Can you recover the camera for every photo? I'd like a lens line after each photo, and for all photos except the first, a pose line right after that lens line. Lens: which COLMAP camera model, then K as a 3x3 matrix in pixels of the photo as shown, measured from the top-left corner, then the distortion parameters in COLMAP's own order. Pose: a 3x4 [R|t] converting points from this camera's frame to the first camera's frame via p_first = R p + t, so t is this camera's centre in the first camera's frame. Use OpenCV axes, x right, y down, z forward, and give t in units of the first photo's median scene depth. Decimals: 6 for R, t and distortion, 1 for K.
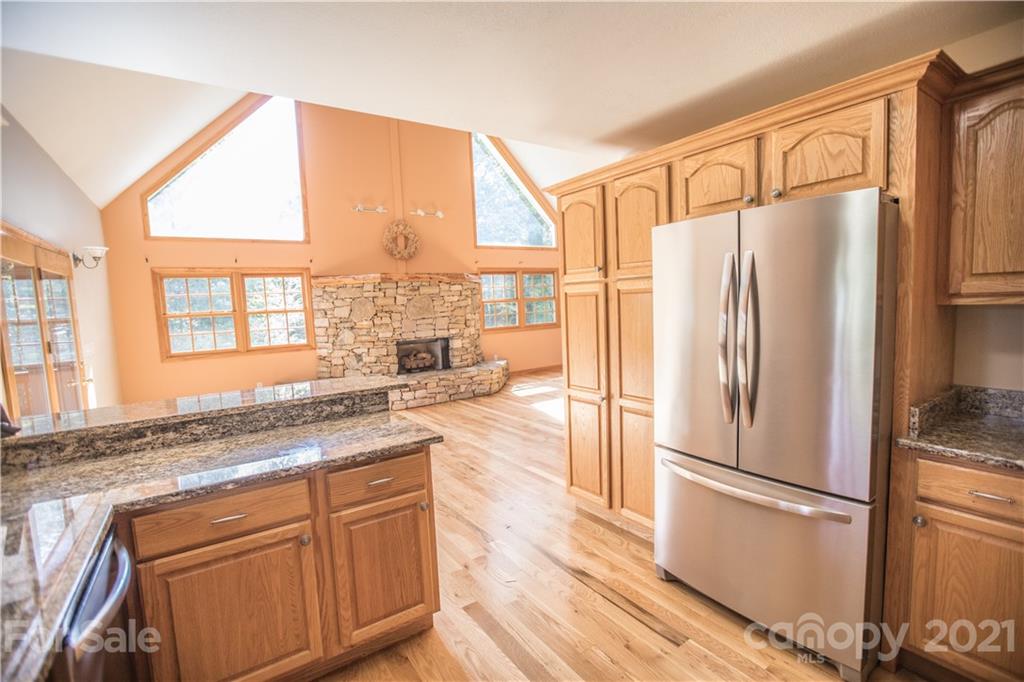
lens RADIAL K [[464.5, 0, 501.1], [0, 464.5, 342.8], [0, 0, 1]] dist [-0.042576, 0.007013]
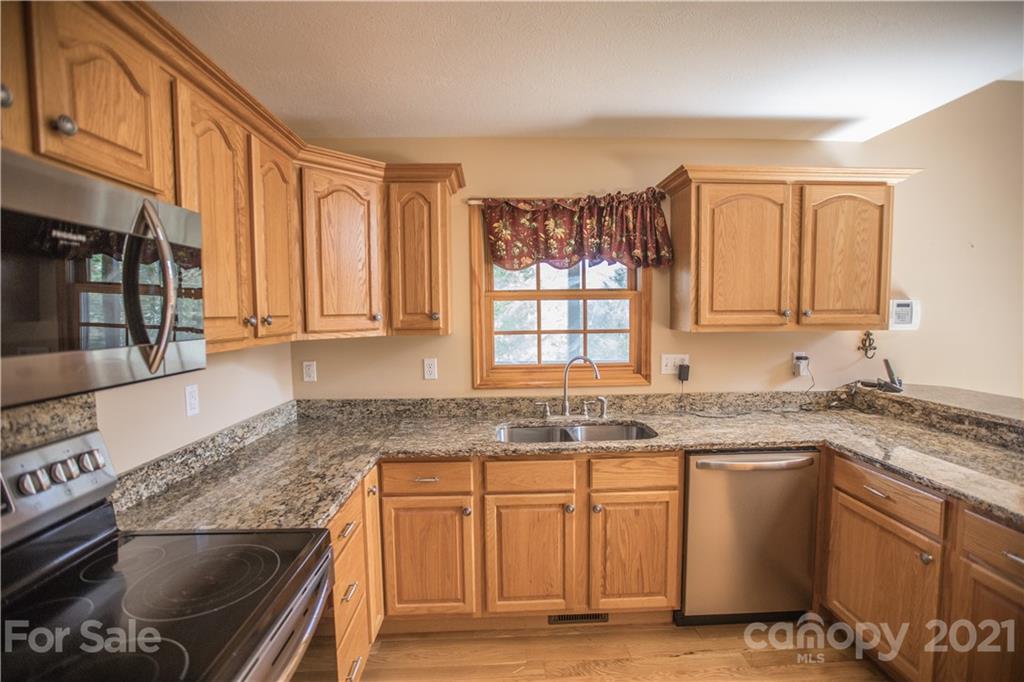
lens RADIAL K [[464.5, 0, 516.6], [0, 464.5, 342.5], [0, 0, 1]] dist [-0.042576, 0.007013]
pose [[-0.513635, 0.104924, -0.851569, 0.178361], [-0.040829, 0.988381, 0.146408, -0.026854], [0.857037, 0.109969, -0.503383, 0.163373]]
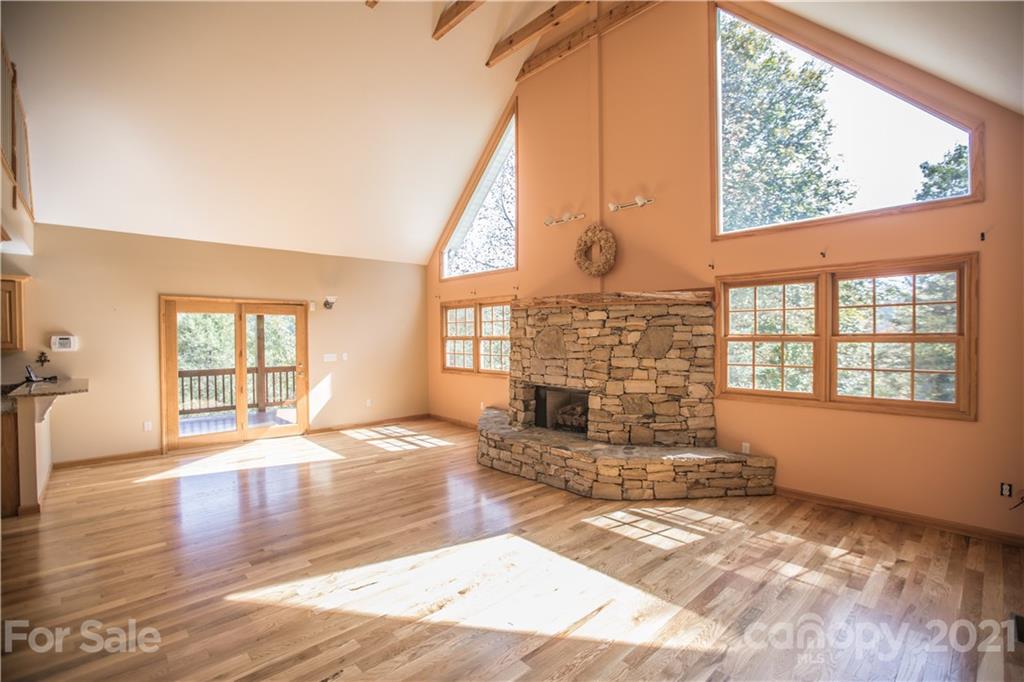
lens RADIAL K [[464.5, 0, 510.0], [0, 464.5, 343.0], [0, 0, 1]] dist [-0.042576, 0.007013]
pose [[0.173528, 0.060036, -0.982997, 0.553410], [-0.087827, 0.995106, 0.045272, -0.107400], [0.980905, 0.078478, 0.177951, 0.833915]]
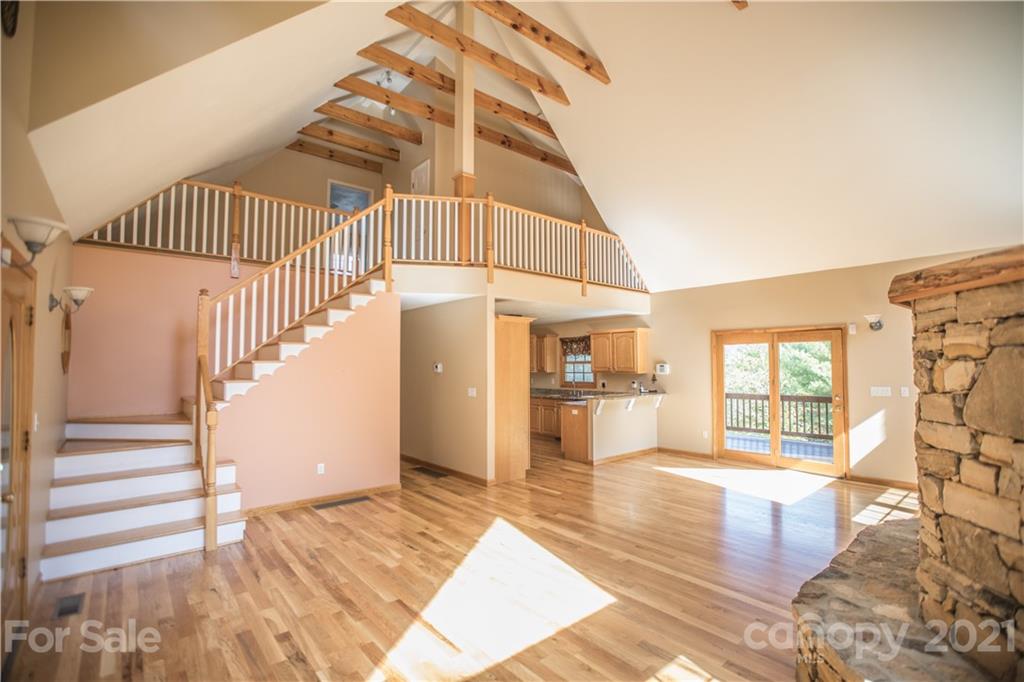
lens RADIAL K [[464.5, 0, 517.8], [0, 464.5, 340.1], [0, 0, 1]] dist [-0.042576, 0.007013]
pose [[-0.989120, 0.041145, -0.141241, 0.208044], [0.035793, 0.998549, 0.040230, -0.140649], [0.142691, 0.034737, -0.989158, 1.345283]]
